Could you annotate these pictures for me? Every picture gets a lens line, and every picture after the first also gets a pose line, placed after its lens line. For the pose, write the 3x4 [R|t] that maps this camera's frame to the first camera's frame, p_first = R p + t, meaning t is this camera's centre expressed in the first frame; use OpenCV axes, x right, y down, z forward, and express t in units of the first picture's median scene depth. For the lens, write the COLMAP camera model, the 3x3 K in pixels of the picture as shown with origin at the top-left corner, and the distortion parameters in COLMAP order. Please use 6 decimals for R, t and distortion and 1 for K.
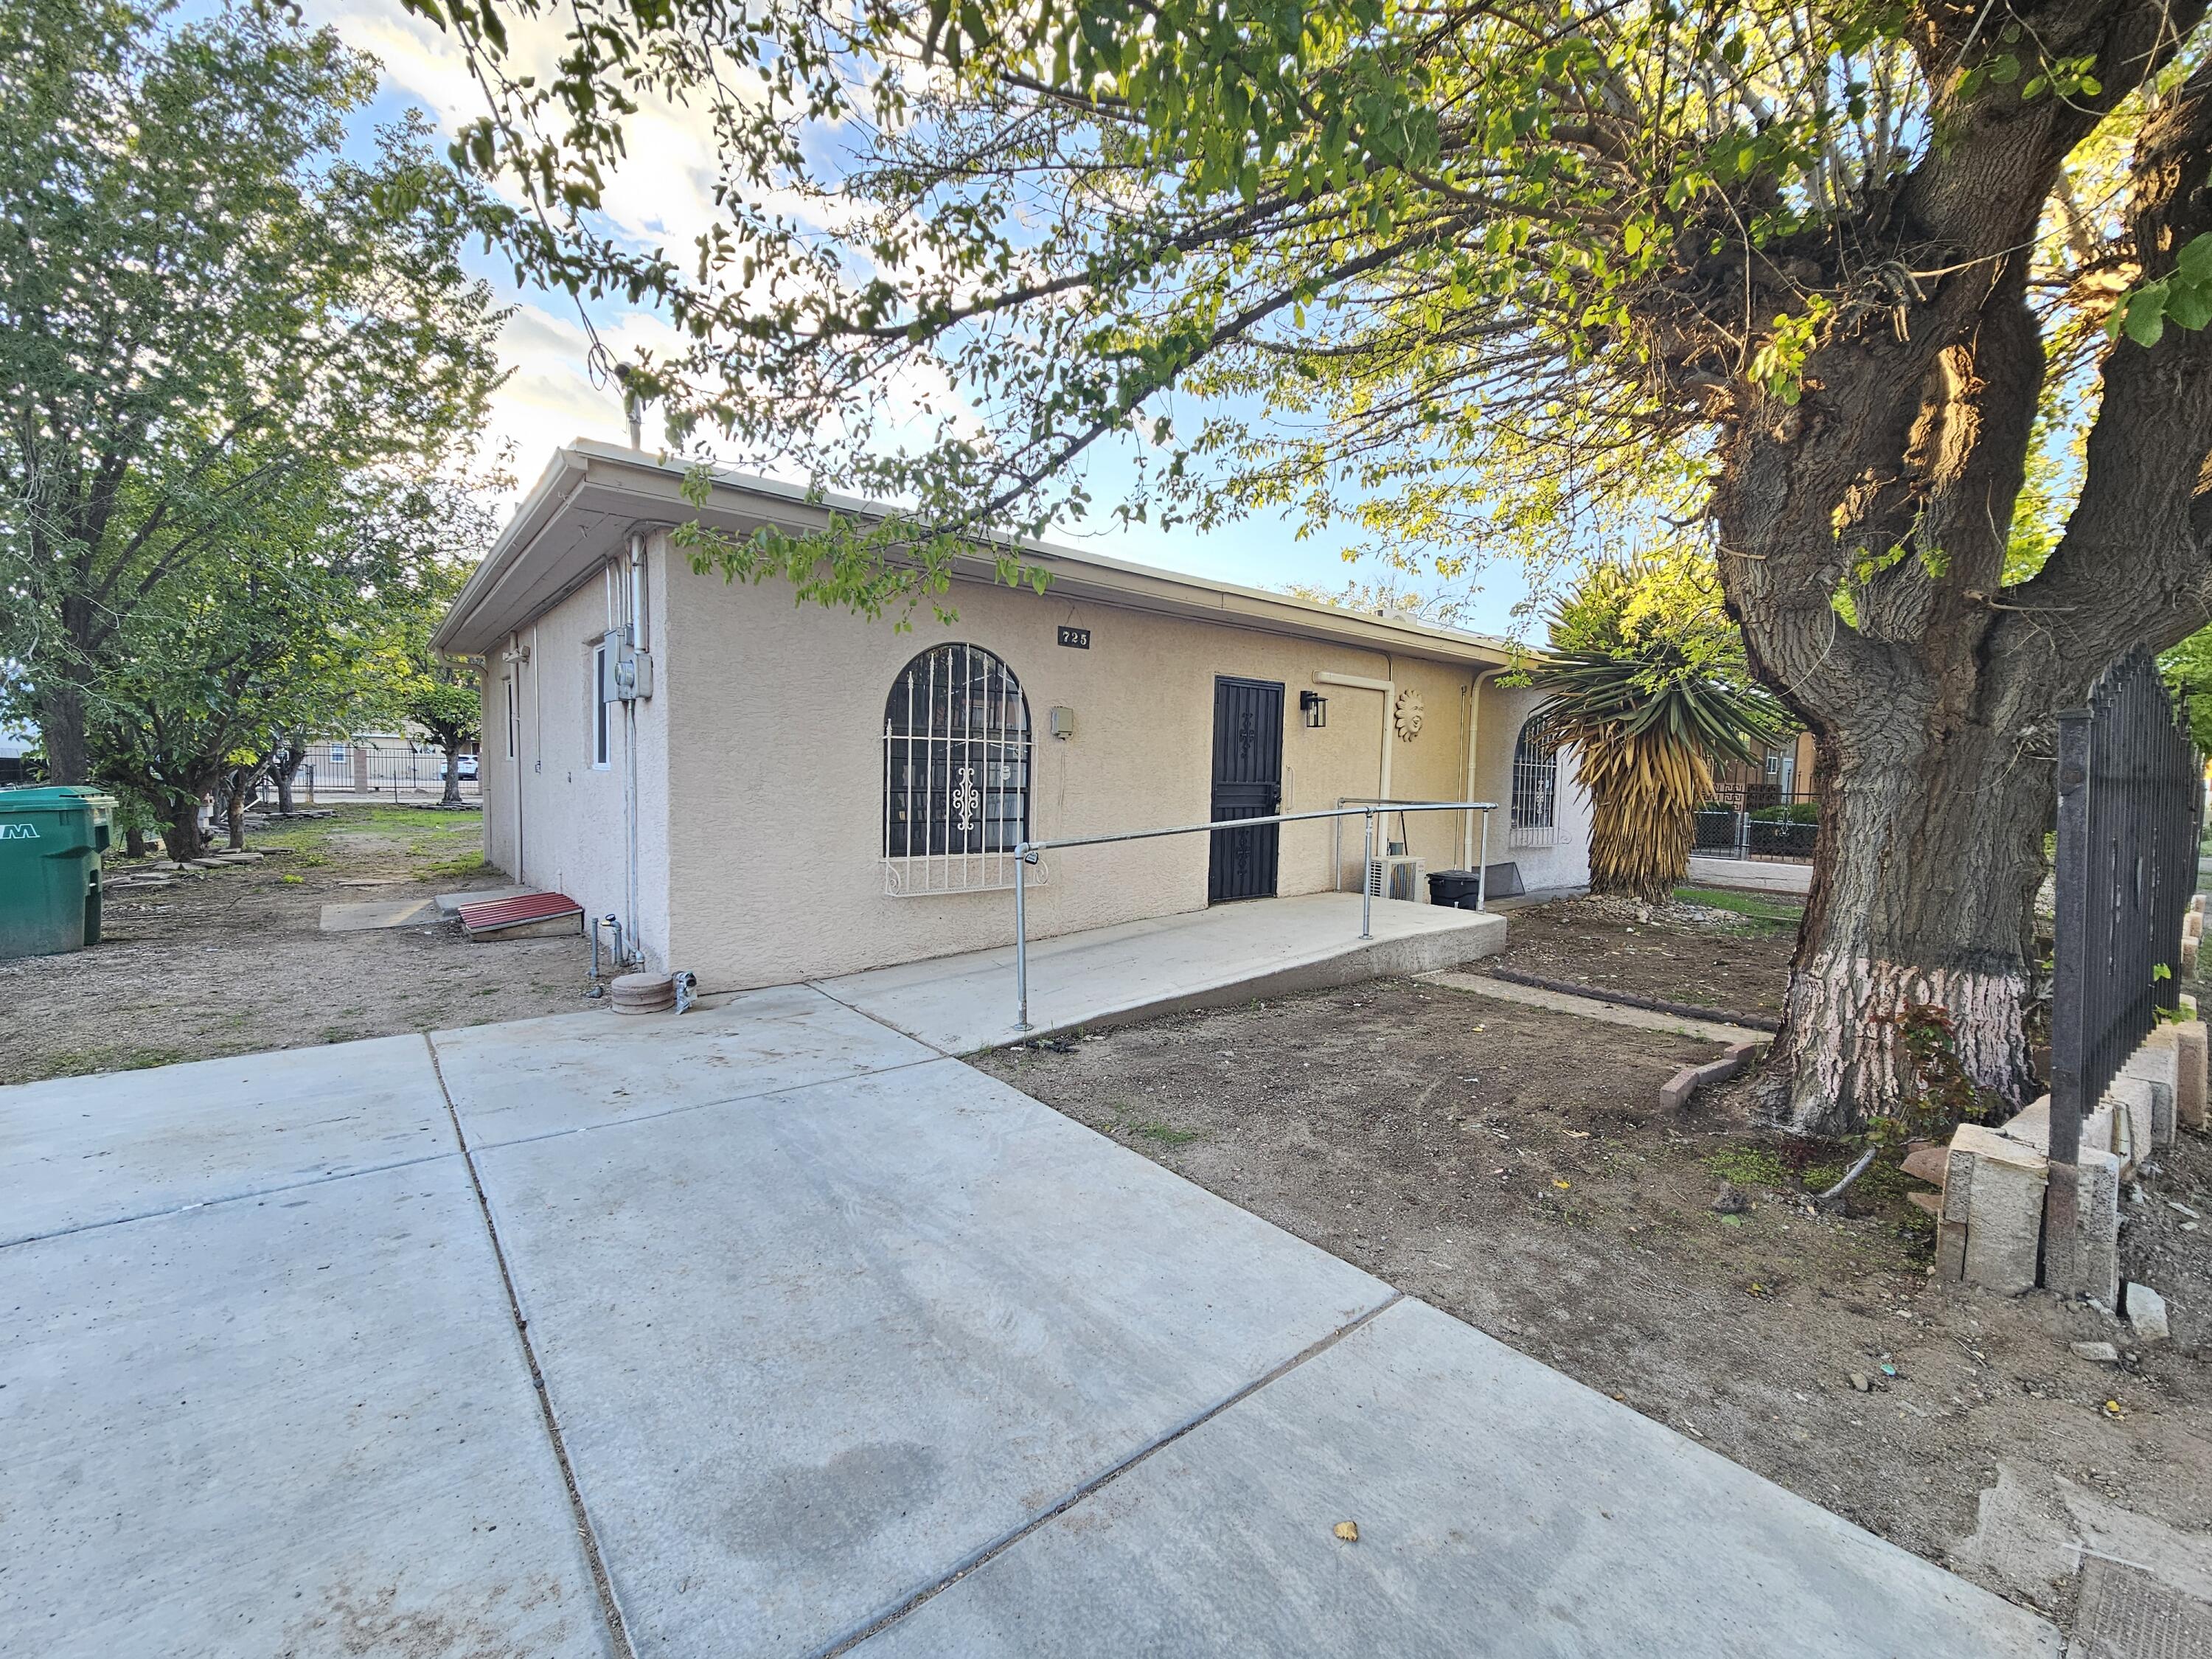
lens RADIAL K [[907.1, 0, 1108.2], [0, 907.1, 836.4], [0, 0, 1]] dist [-0.002444, -0.000510]
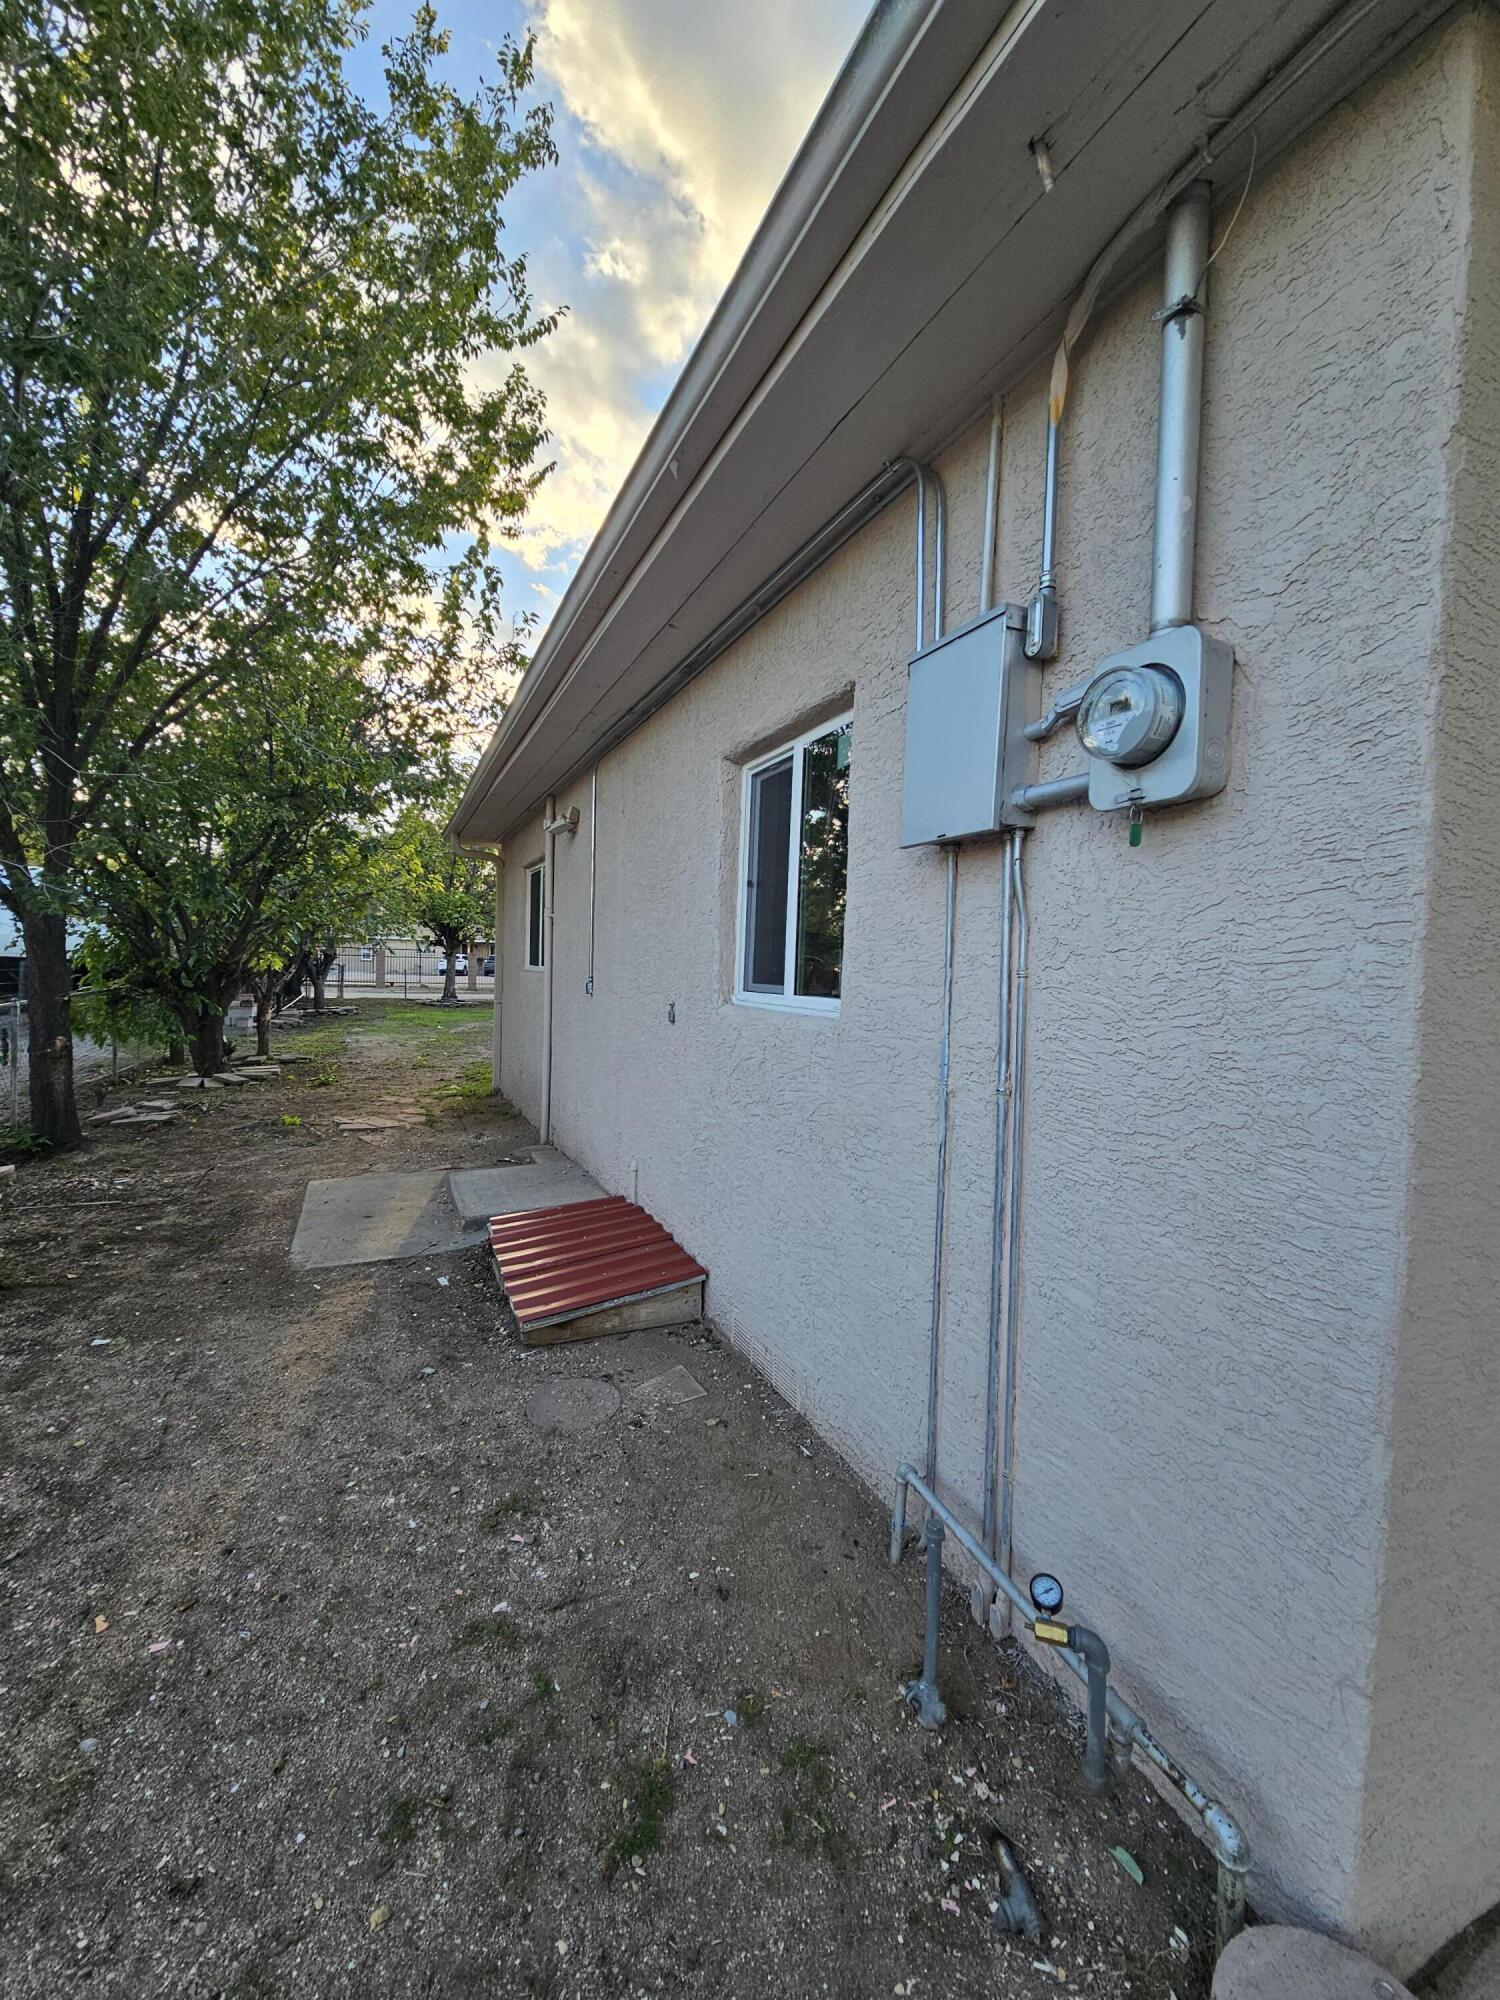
lens RADIAL K [[820.1, 0, 740.3], [0, 820.1, 1006.0], [0, 0, 1]] dist [-0.002444, -0.000510]
pose [[0.961027, 0.018922, -0.275807, -0.179024], [-0.025889, 0.999430, -0.021644, -0.026399], [0.275240, 0.027941, 0.960969, 0.228642]]
